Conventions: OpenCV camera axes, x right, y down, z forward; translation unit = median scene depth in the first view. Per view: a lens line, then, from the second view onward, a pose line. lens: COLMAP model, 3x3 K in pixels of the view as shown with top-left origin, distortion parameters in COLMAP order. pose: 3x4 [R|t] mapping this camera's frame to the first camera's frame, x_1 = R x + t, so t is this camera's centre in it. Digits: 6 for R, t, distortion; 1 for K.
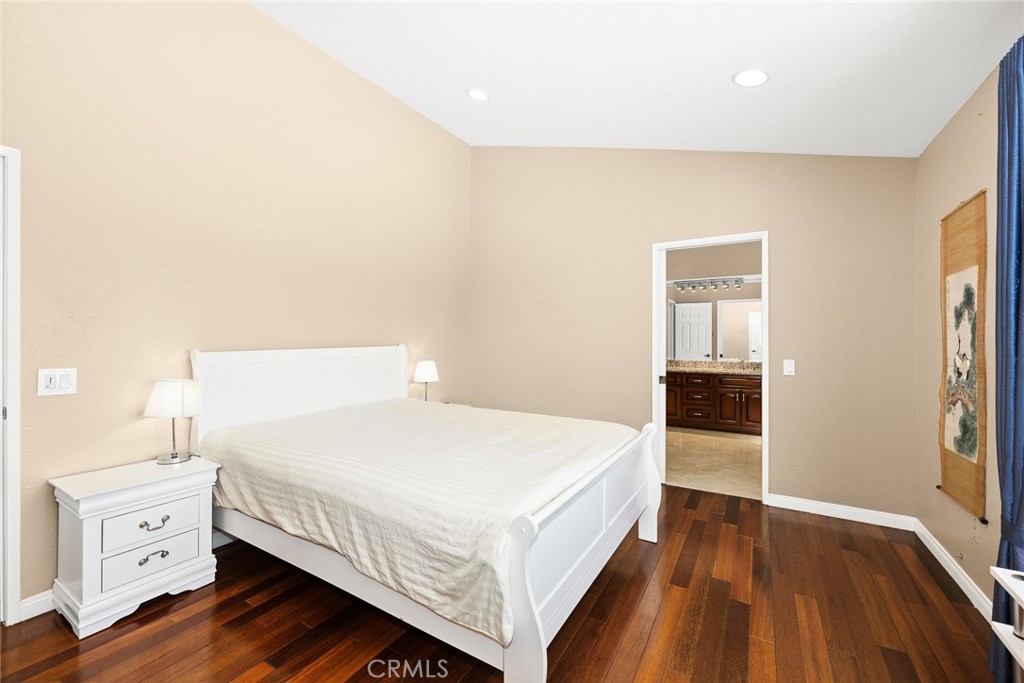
lens RADIAL K [[412.8, 0, 513.7], [0, 412.8, 342.0], [0, 0, 1]] dist [0.000344, 0.000031]
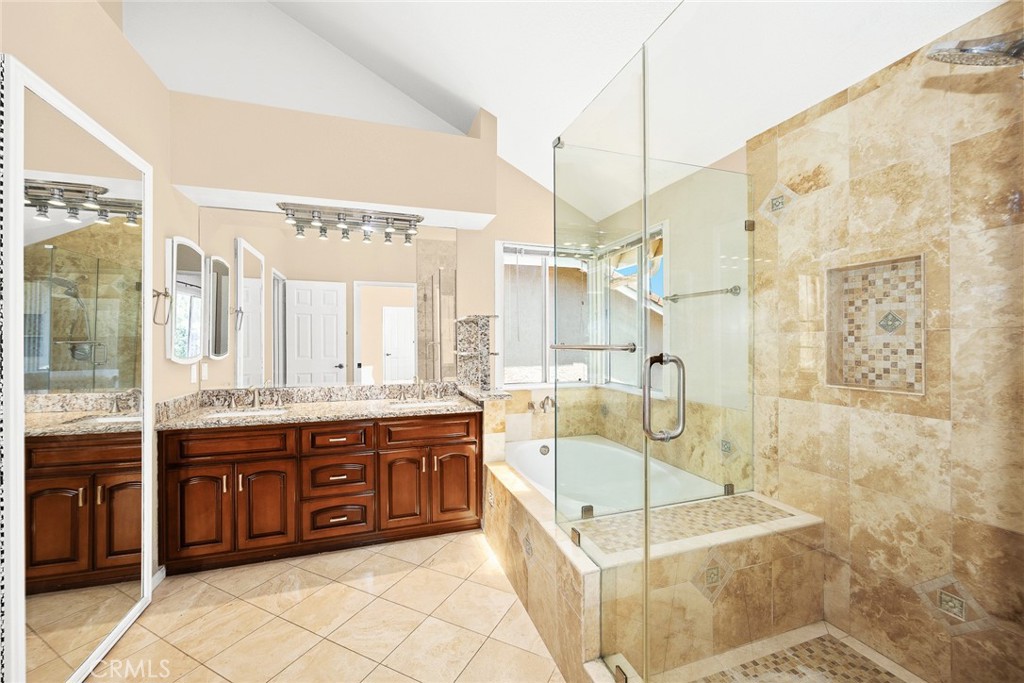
lens RADIAL K [[412.8, 0, 513.9], [0, 412.8, 340.3], [0, 0, 1]] dist [0.000344, 0.000031]
pose [[0.640404, 0.001494, 0.768037, 0.232525], [0.001238, 0.999995, -0.002977, -0.006118], [-0.768038, 0.002857, 0.640398, 0.583528]]
